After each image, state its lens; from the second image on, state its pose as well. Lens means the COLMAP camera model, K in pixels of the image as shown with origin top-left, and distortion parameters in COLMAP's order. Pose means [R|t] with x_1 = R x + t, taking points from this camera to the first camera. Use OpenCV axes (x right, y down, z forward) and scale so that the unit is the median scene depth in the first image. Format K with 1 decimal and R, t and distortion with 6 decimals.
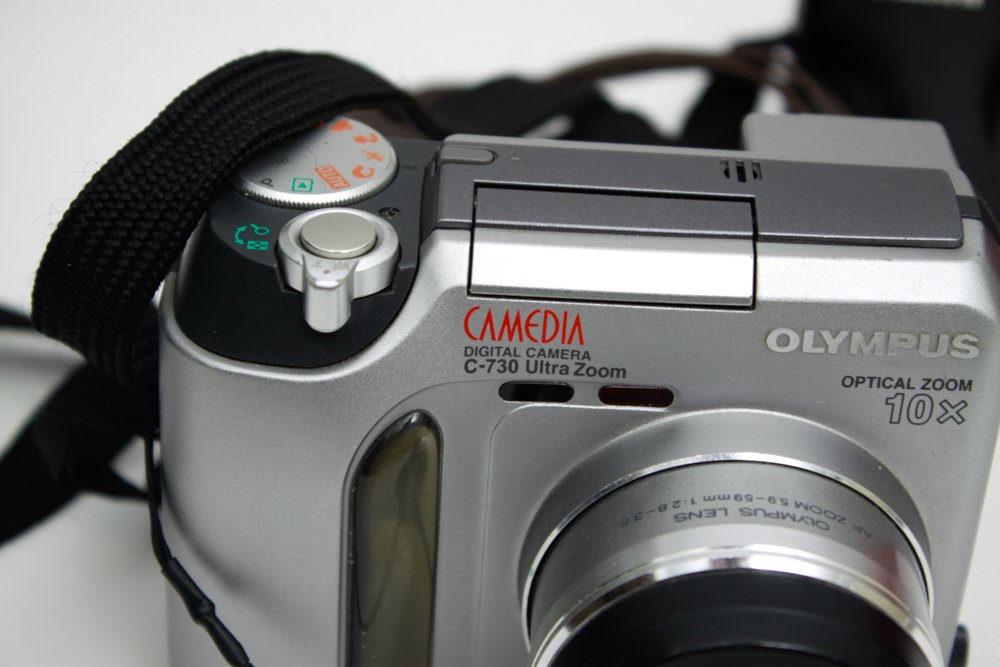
lens RADIAL K [[2292.2, 0, 498.2], [0, 2292.2, 336.6], [0, 0, 1]] dist [0.078985, 0.000000]
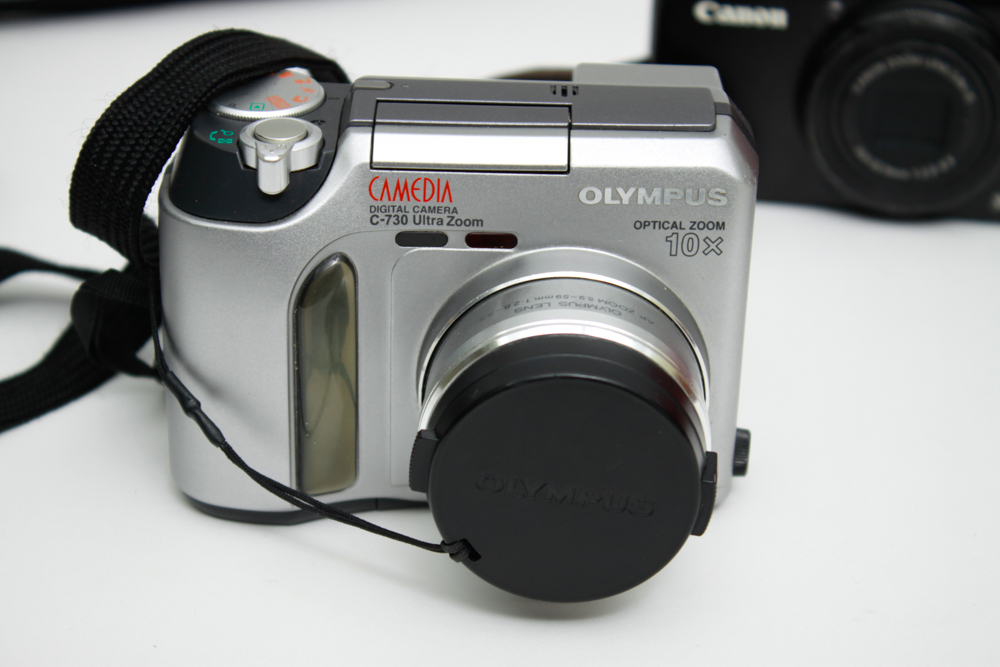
lens RADIAL K [[2292.2, 0, 496.8], [0, 2292.2, 337.3], [0, 0, 1]] dist [0.078985, 0.000000]
pose [[0.999536, -0.028145, -0.011641, 0.078343], [0.026719, 0.993742, -0.108453, 0.241036], [0.014621, 0.108092, 0.994033, -0.415208]]
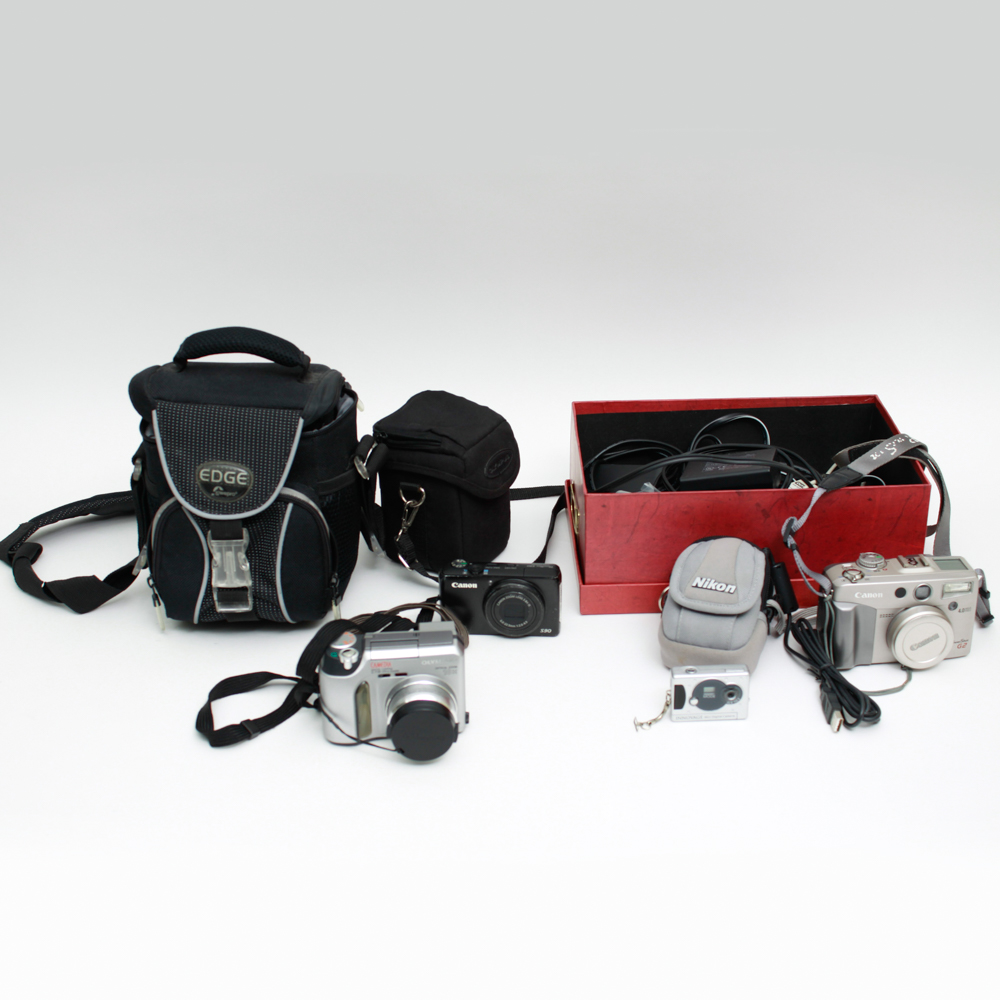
lens RADIAL K [[1617.3, 0, 516.5], [0, 1617.3, 561.0], [0, 0, 1]] dist [0.012909, 0.000000]
pose [[0.992299, -0.103102, 0.068643, 0.099064], [0.108437, 0.990947, -0.079158, 0.097765], [-0.059860, 0.085991, 0.994496, -3.192481]]
